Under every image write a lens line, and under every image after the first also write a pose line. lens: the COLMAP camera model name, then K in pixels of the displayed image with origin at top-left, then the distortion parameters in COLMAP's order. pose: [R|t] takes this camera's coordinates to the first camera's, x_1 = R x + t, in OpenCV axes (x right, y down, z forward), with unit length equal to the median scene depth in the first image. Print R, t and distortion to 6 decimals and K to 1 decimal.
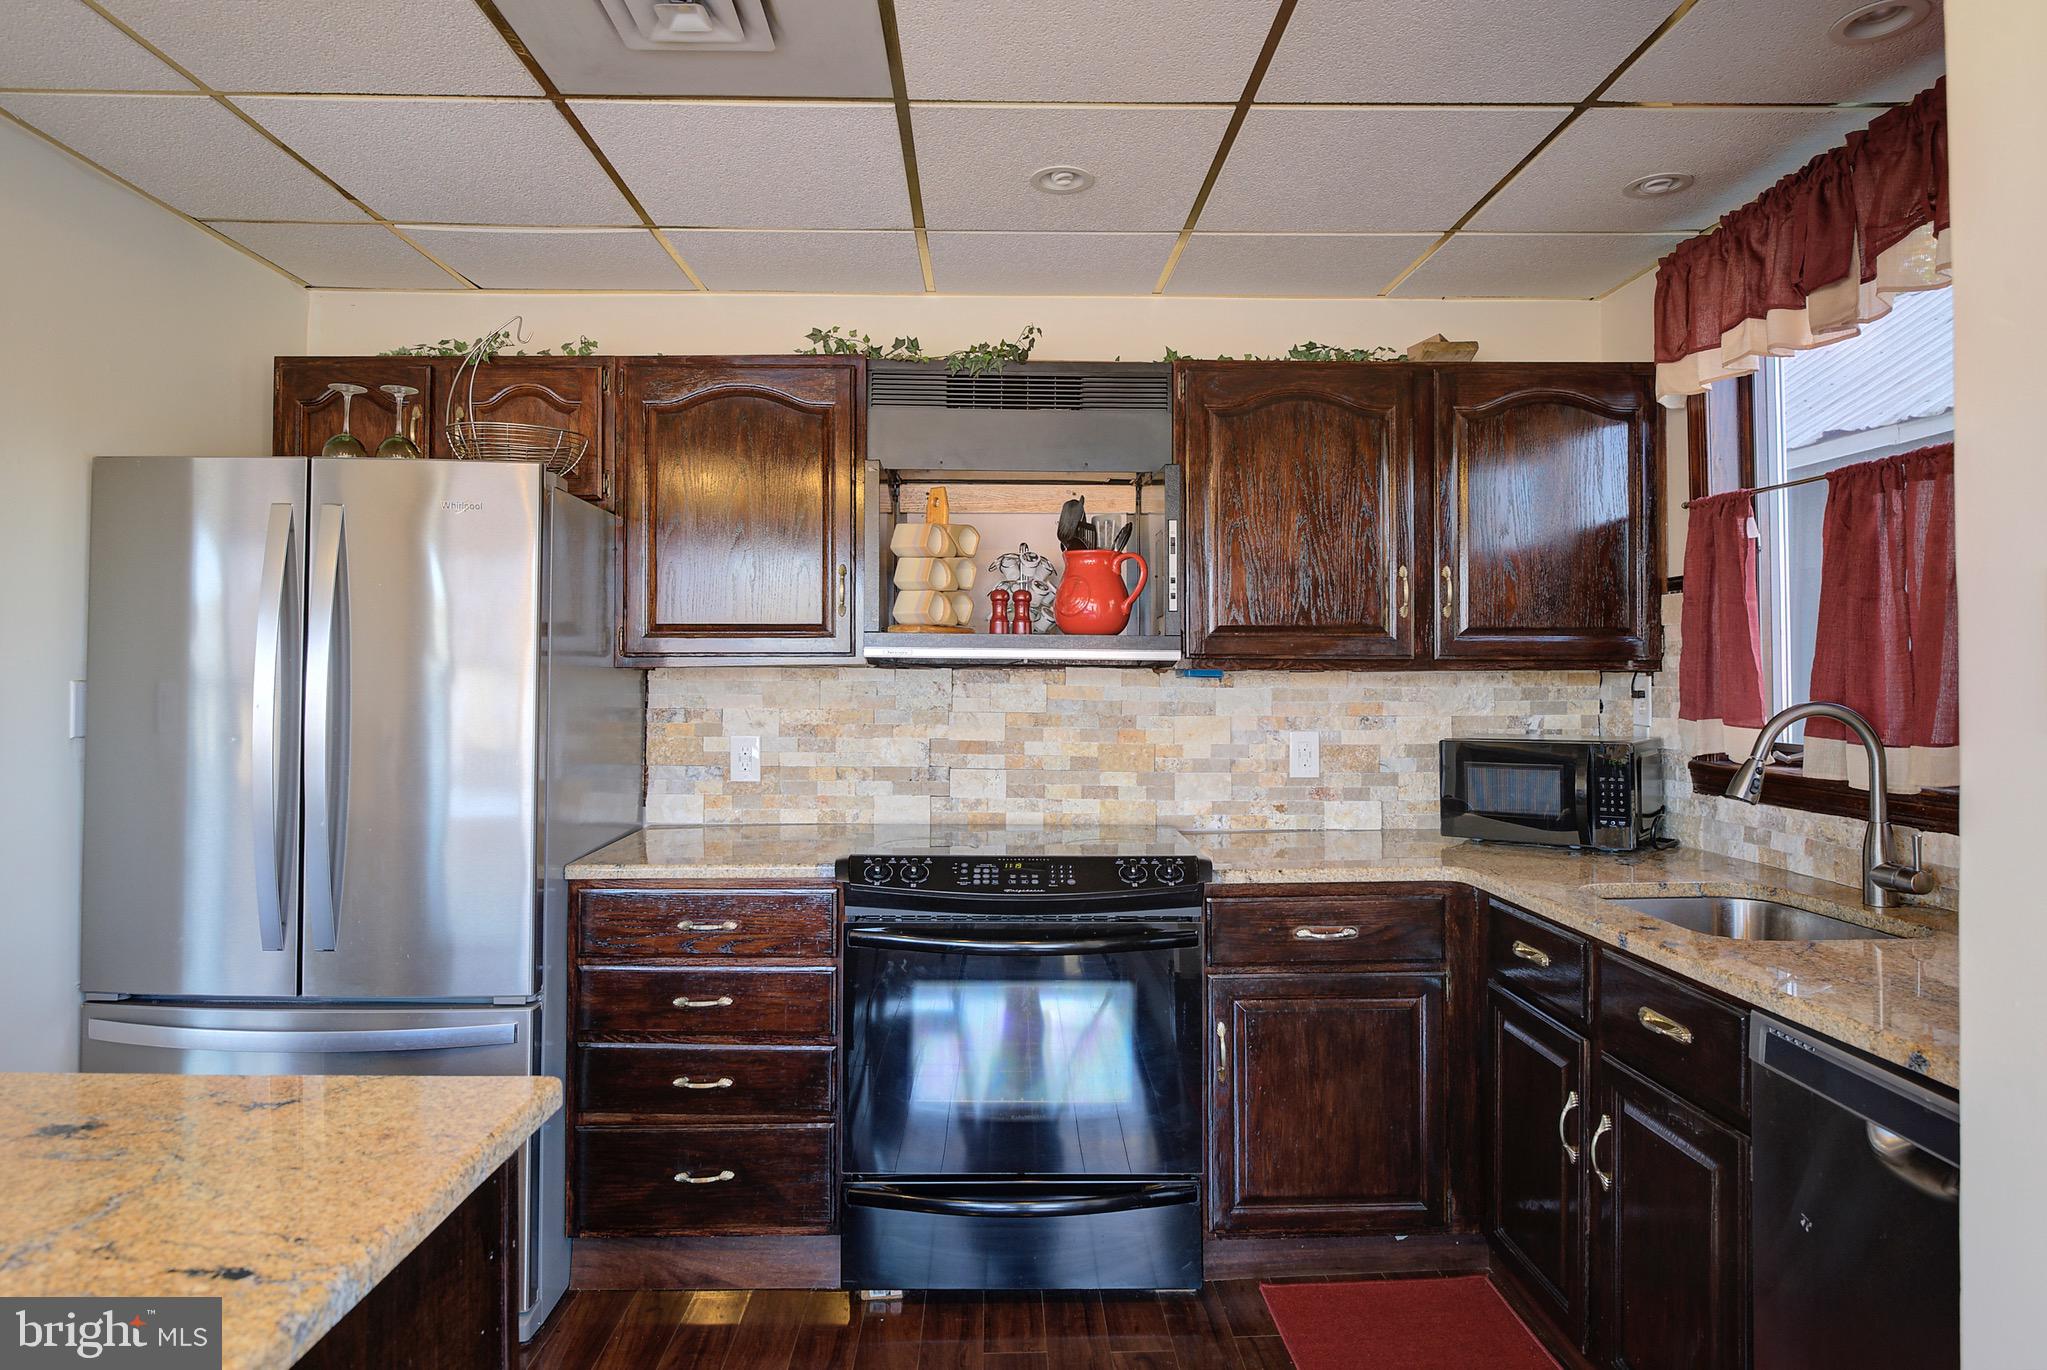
lens RADIAL K [[1201.0, 0, 1007.7], [0, 1201.0, 660.2], [0, 0, 1]] dist [-0.003536, -0.001759]
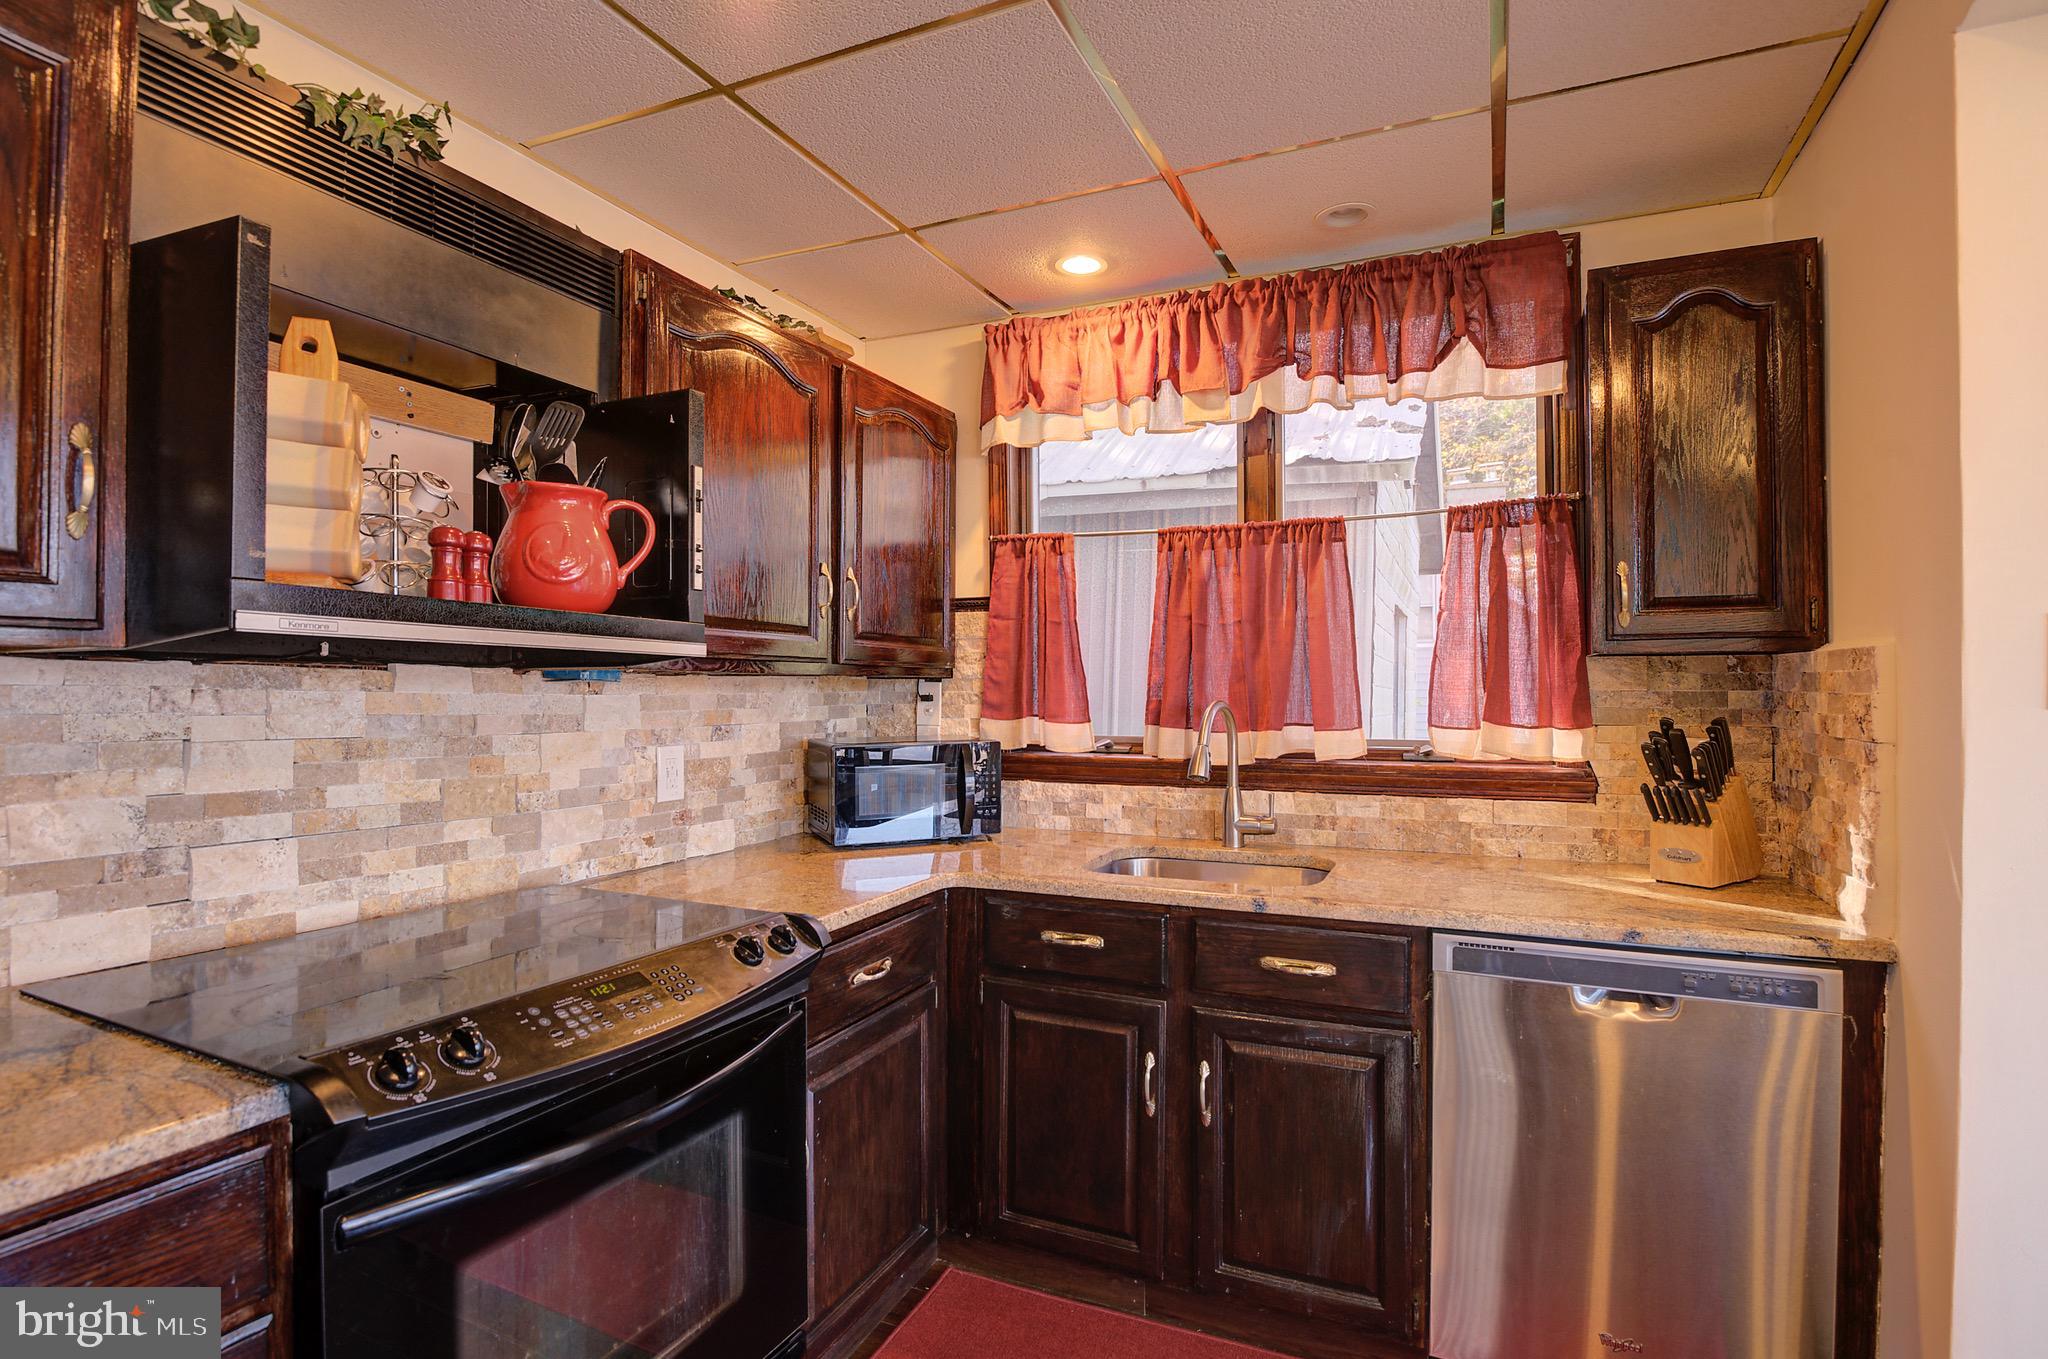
lens RADIAL K [[1019.7, 0, 1021.9], [0, 1019.7, 682.7], [0, 0, 1]] dist [-0.026762, -0.002161]
pose [[0.425446, 0.004898, 0.904970, -0.321004], [-0.013530, 0.999908, 0.000949, 0.011873], [-0.904883, -0.012648, 0.425473, 0.518910]]
